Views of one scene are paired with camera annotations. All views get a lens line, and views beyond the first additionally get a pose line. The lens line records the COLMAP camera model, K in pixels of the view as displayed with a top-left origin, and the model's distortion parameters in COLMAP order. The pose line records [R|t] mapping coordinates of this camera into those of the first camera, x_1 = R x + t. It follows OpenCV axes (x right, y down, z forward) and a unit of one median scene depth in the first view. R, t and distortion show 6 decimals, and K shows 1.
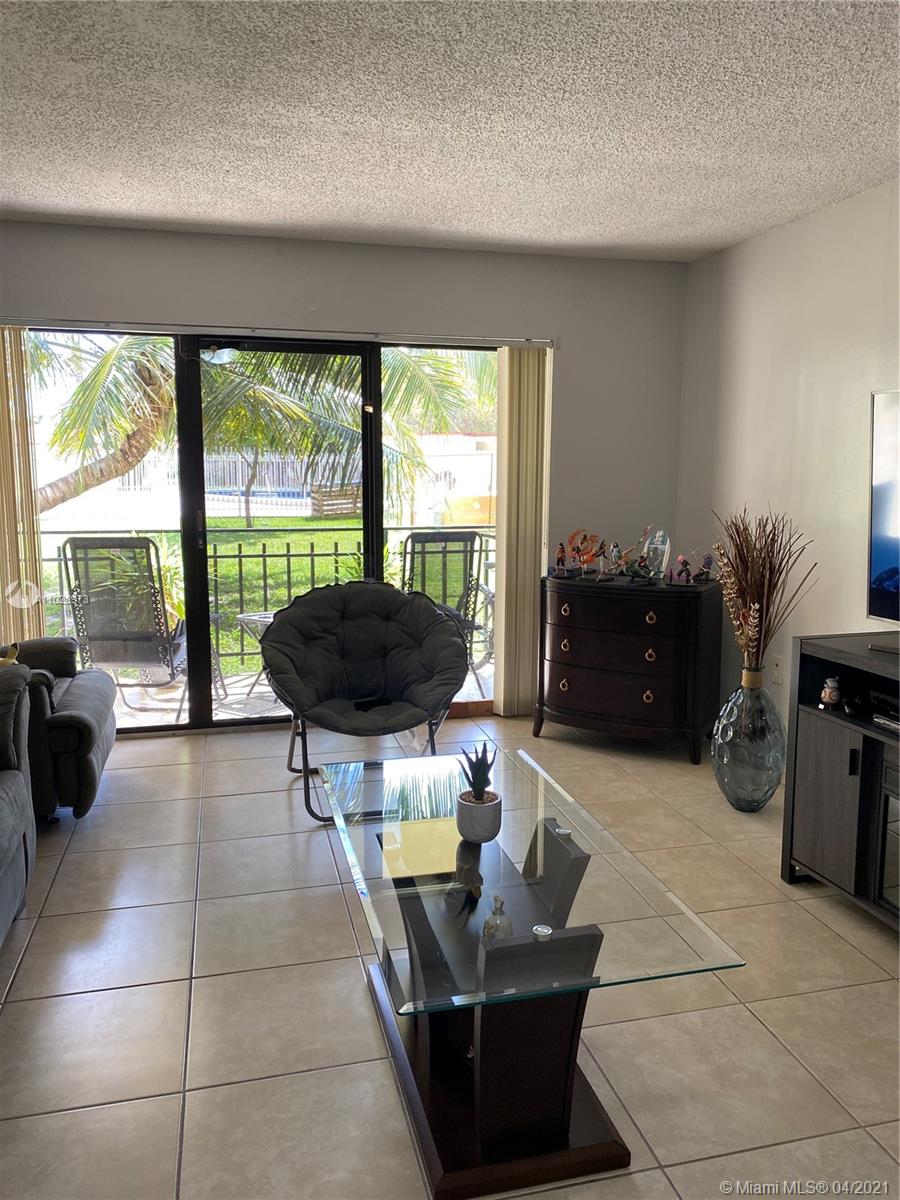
lens RADIAL K [[905.9, 0, 452.2], [0, 905.9, 593.2], [0, 0, 1]] dist [0.003459, 0.001965]
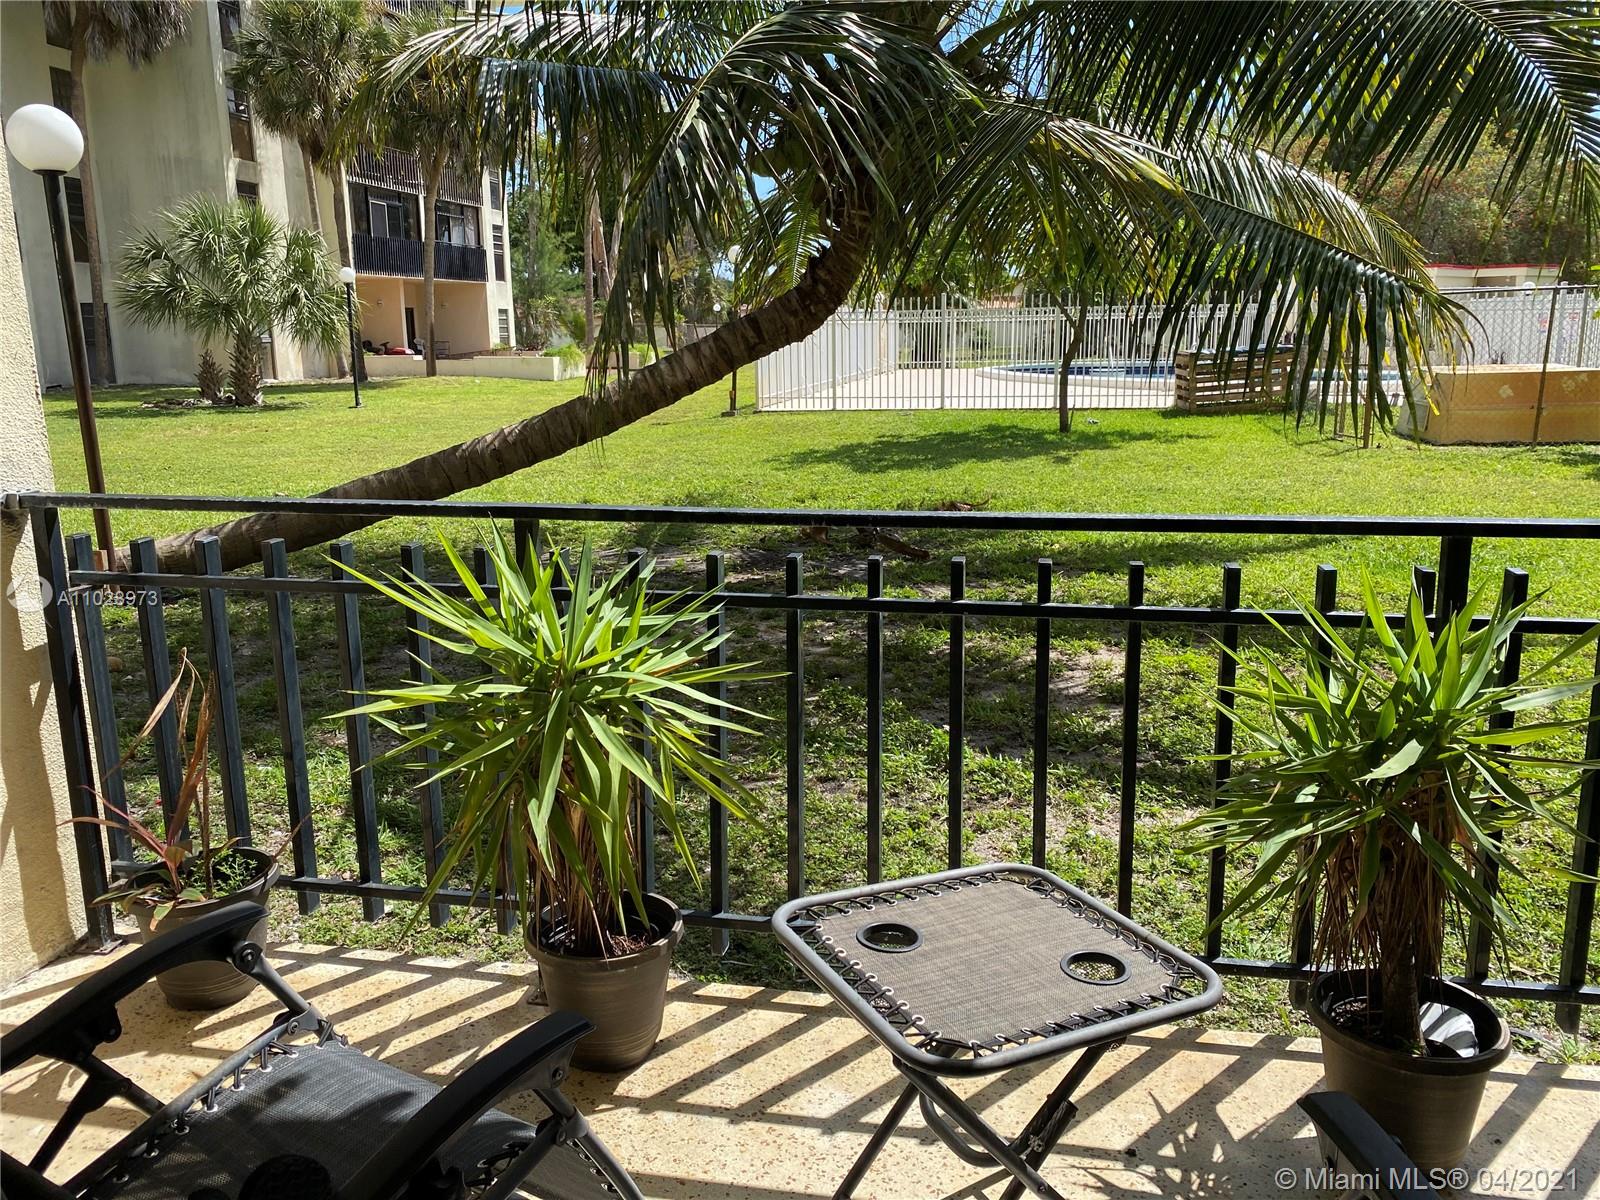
lens RADIAL K [[1207.8, 0, 801.0], [0, 1207.8, 592.5], [0, 0, 1]] dist [0.003459, 0.001965]
pose [[0.899938, 0.075929, -0.429355, -0.125377], [-0.044404, 0.995561, 0.082986, -0.093626], [0.433750, -0.055617, 0.899315, 0.843810]]
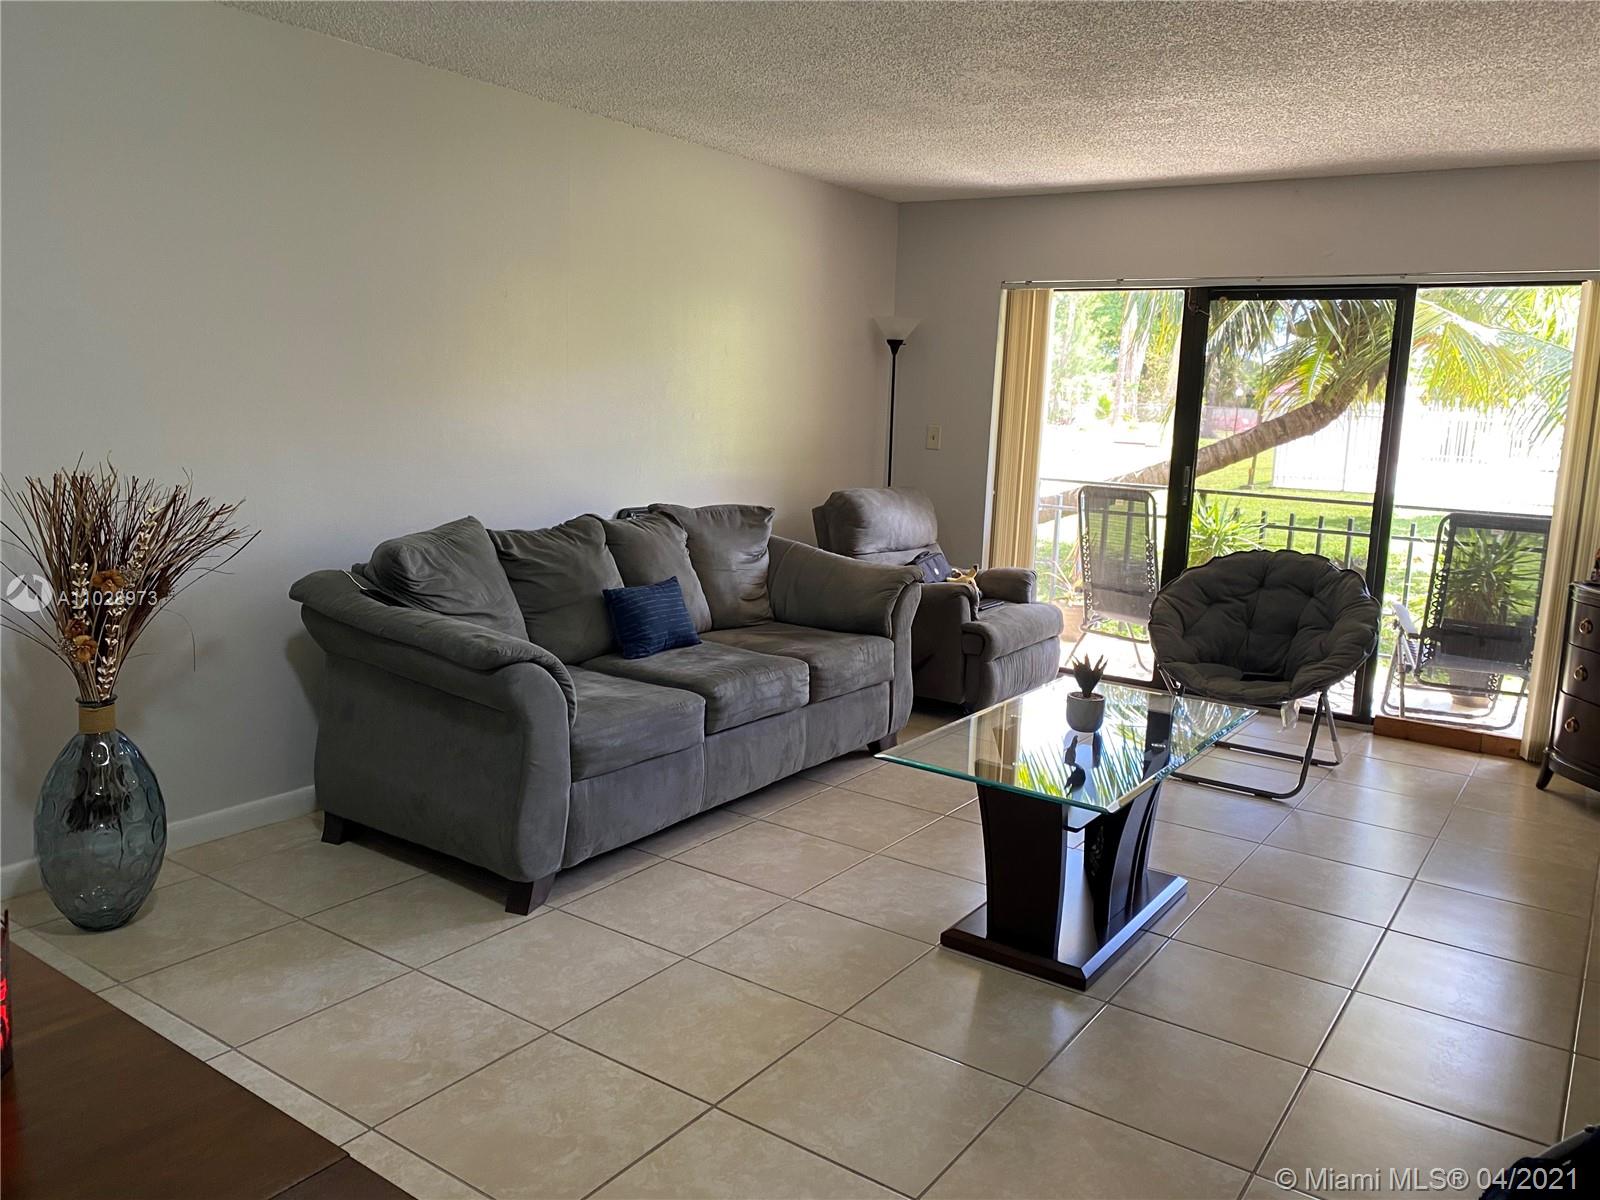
lens RADIAL K [[1207.8, 0, 799.7], [0, 1207.8, 602.9], [0, 0, 1]] dist [0.003459, 0.001965]
pose [[0.652429, 0.149580, -0.742942, 0.403397], [-0.144647, 0.986884, 0.071670, 0.018945], [0.743918, 0.060705, 0.665508, -0.152538]]
